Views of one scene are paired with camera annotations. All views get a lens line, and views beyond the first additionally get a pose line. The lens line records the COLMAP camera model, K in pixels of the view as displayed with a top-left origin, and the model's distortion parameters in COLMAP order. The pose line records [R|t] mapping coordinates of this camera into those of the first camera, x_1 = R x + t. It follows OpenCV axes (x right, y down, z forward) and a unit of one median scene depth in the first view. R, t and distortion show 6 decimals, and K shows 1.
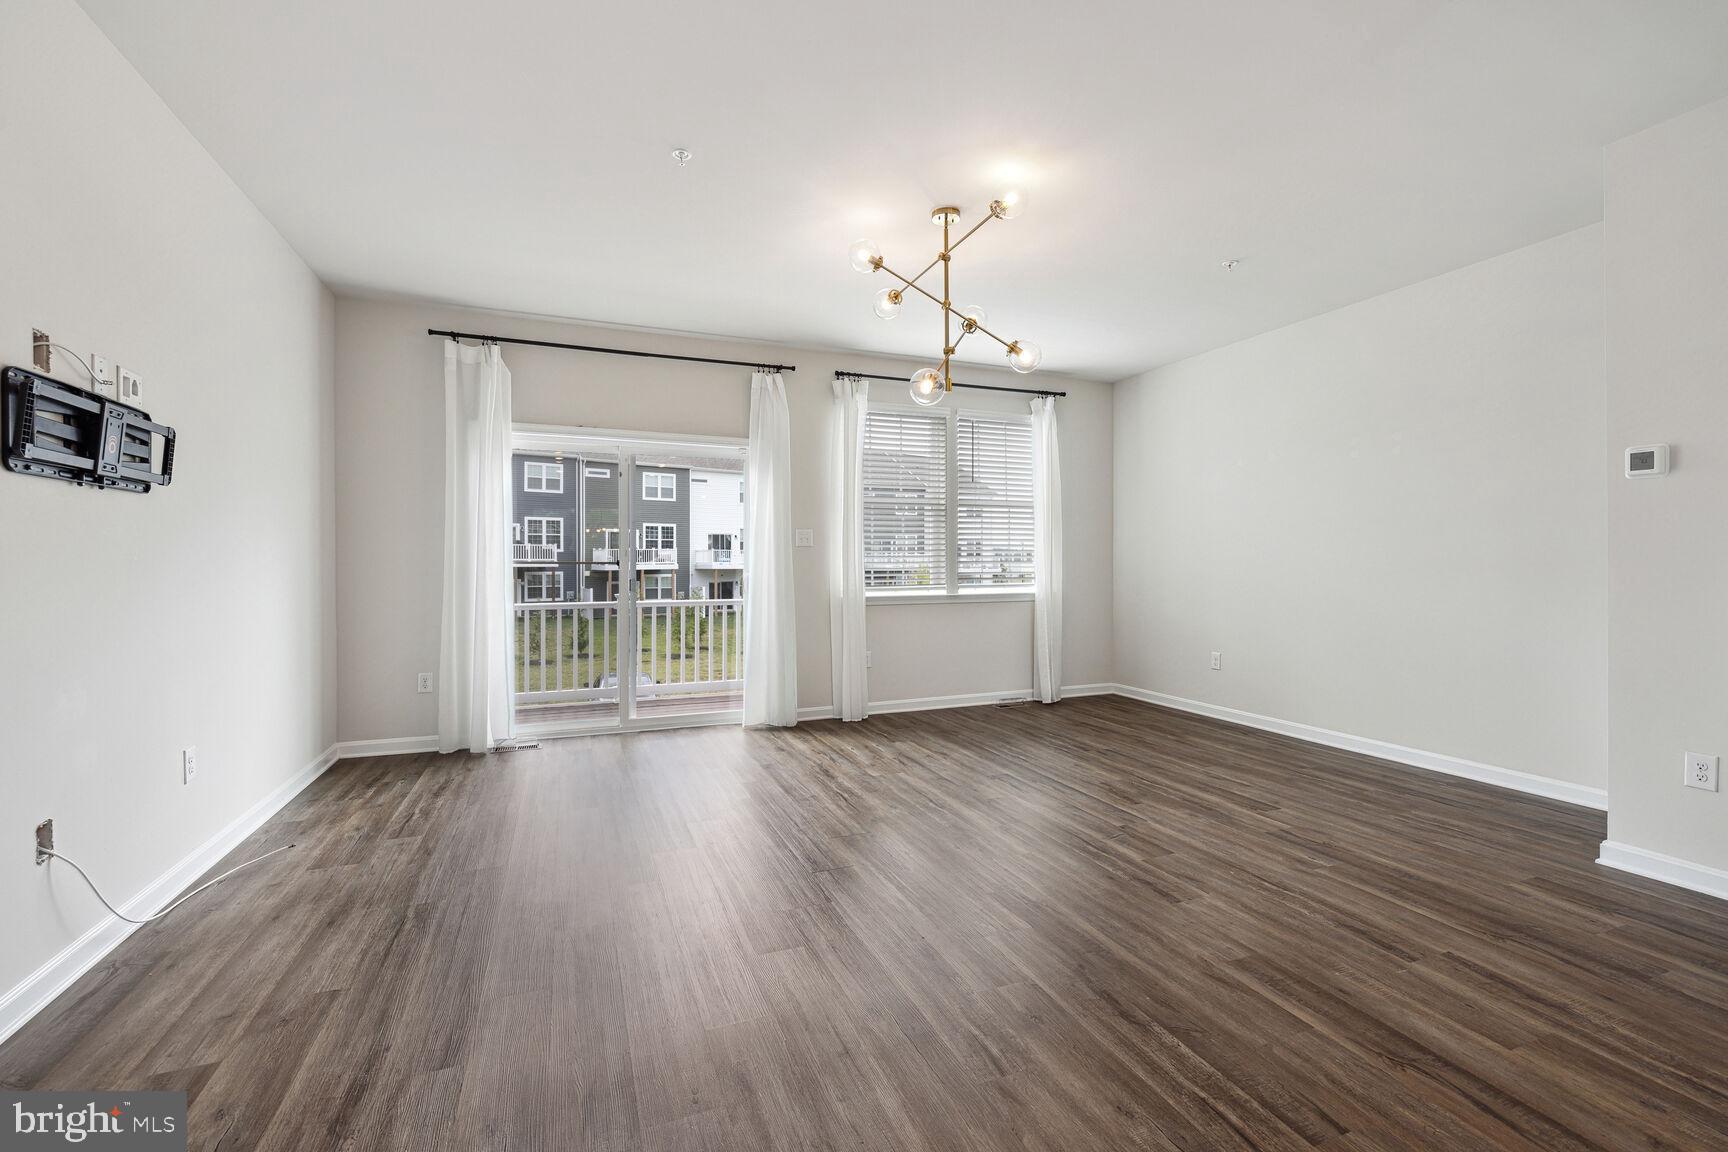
lens RADIAL K [[731.2, 0, 864.0], [0, 731.2, 576.0], [0, 0, 1]] dist [-0.001291, 0.000061]
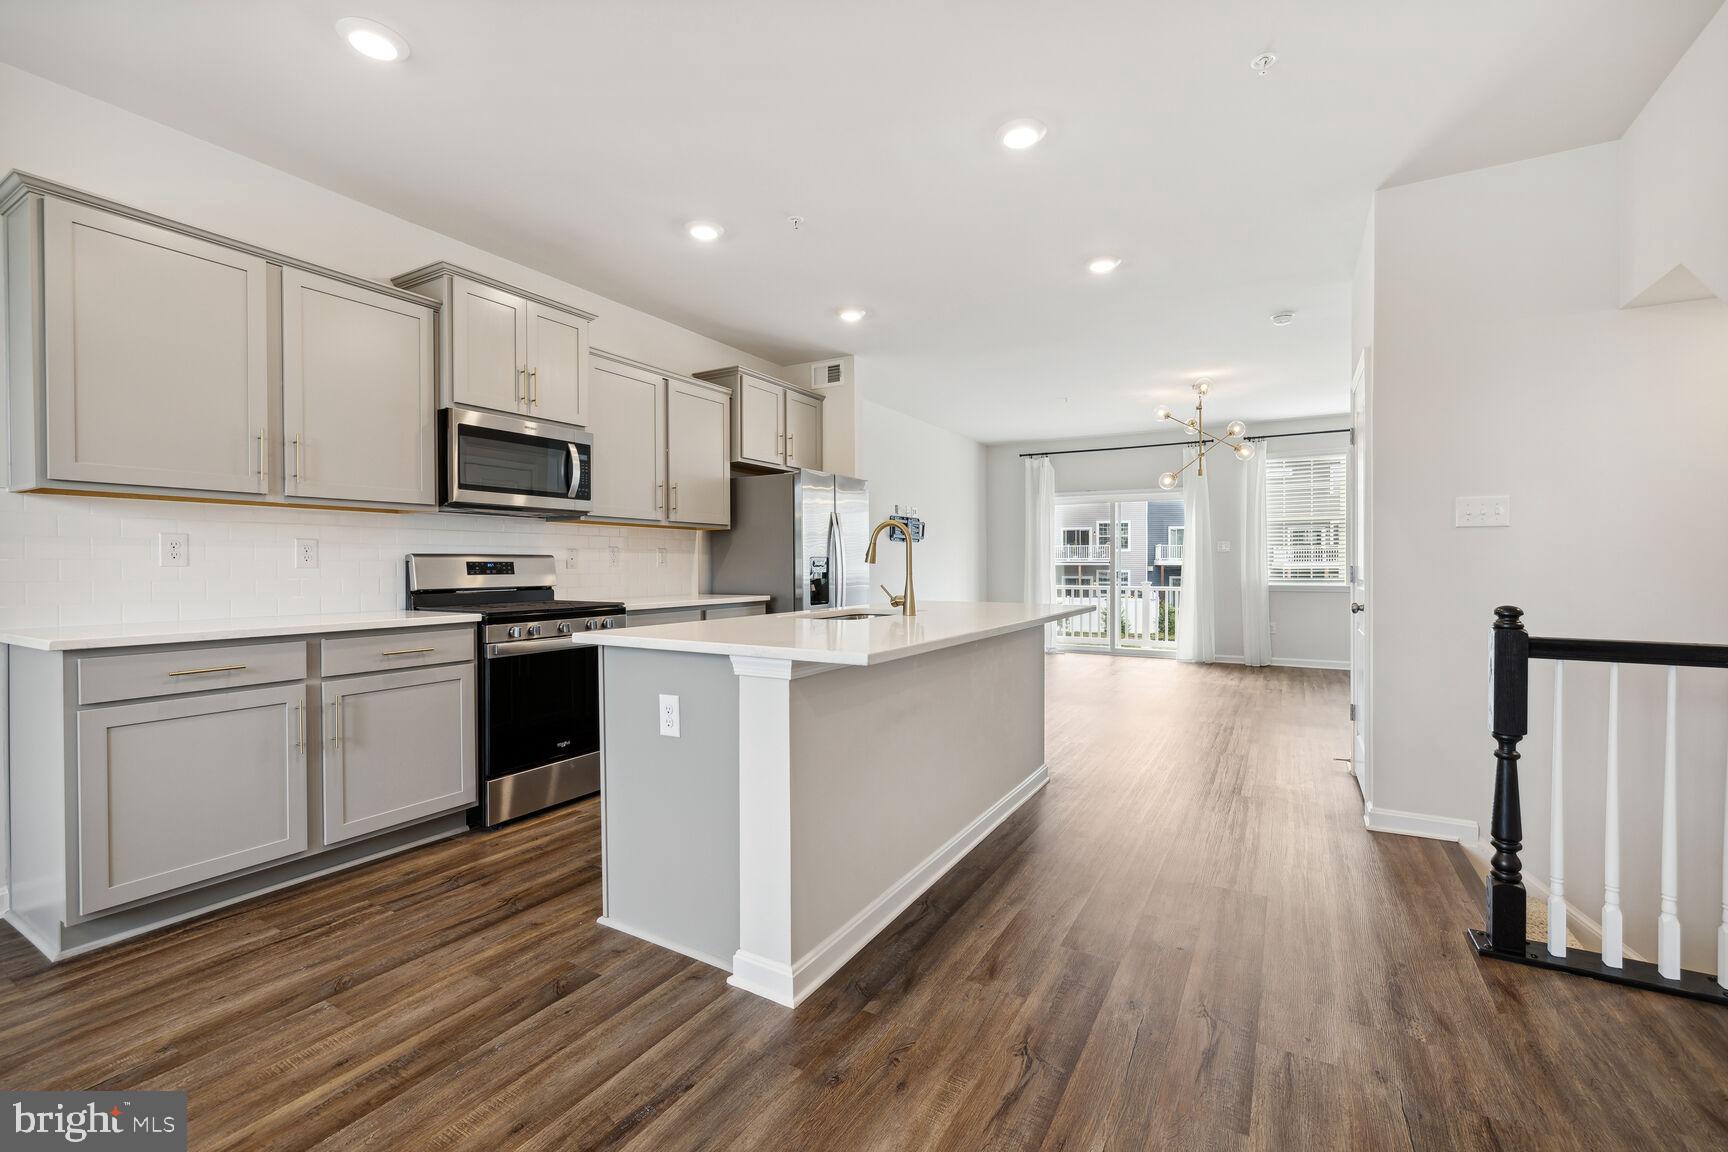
lens RADIAL K [[731.2, 0, 864.0], [0, 731.2, 576.0], [0, 0, 1]] dist [-0.001291, 0.000061]
pose [[0.607389, 0.017421, -0.794213, 0.841954], [-0.010901, 0.999848, 0.013596, 0.000114], [0.794330, 0.000400, 0.607487, -0.680410]]
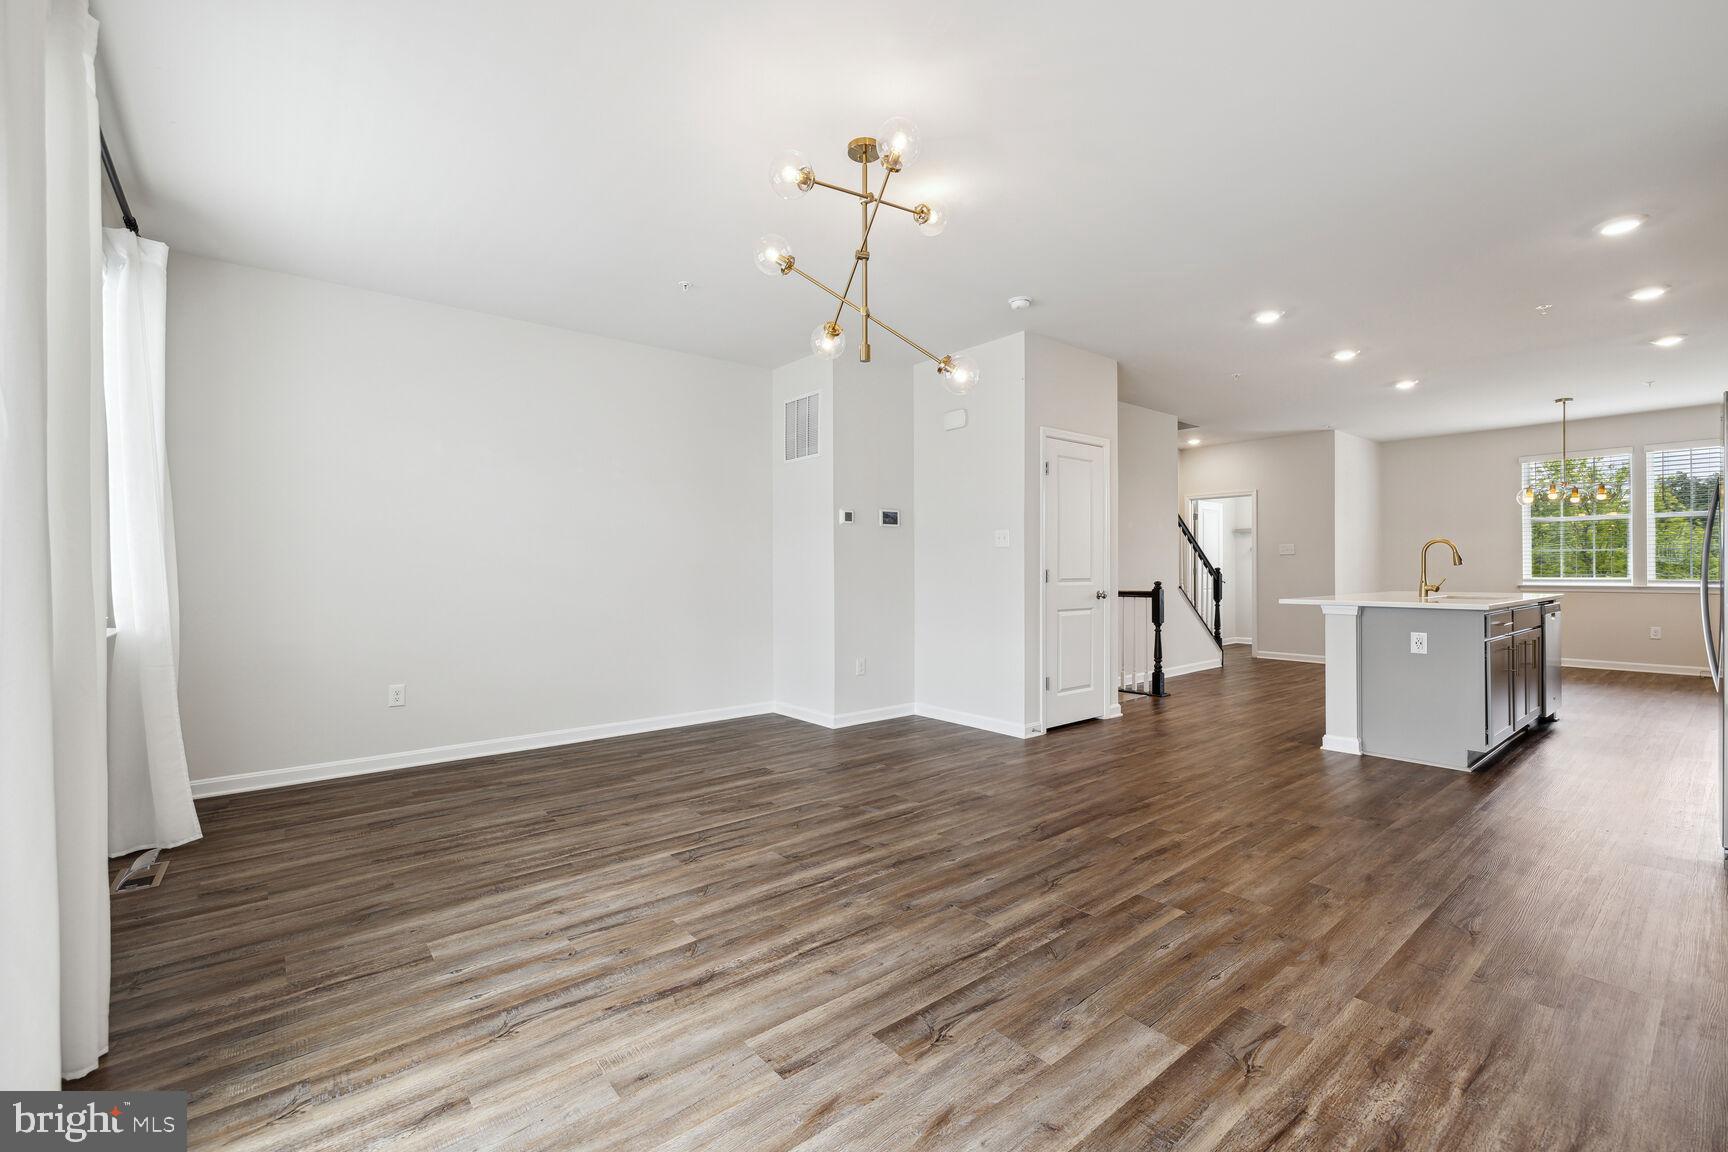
lens RADIAL K [[731.2, 0, 864.0], [0, 731.2, 576.0], [0, 0, 1]] dist [-0.001291, 0.000061]
pose [[-0.291026, -0.009462, 0.956668, -0.614060], [0.020011, 0.999672, 0.015975, -0.021054], [-0.956506, 0.023793, -0.290741, 1.107727]]
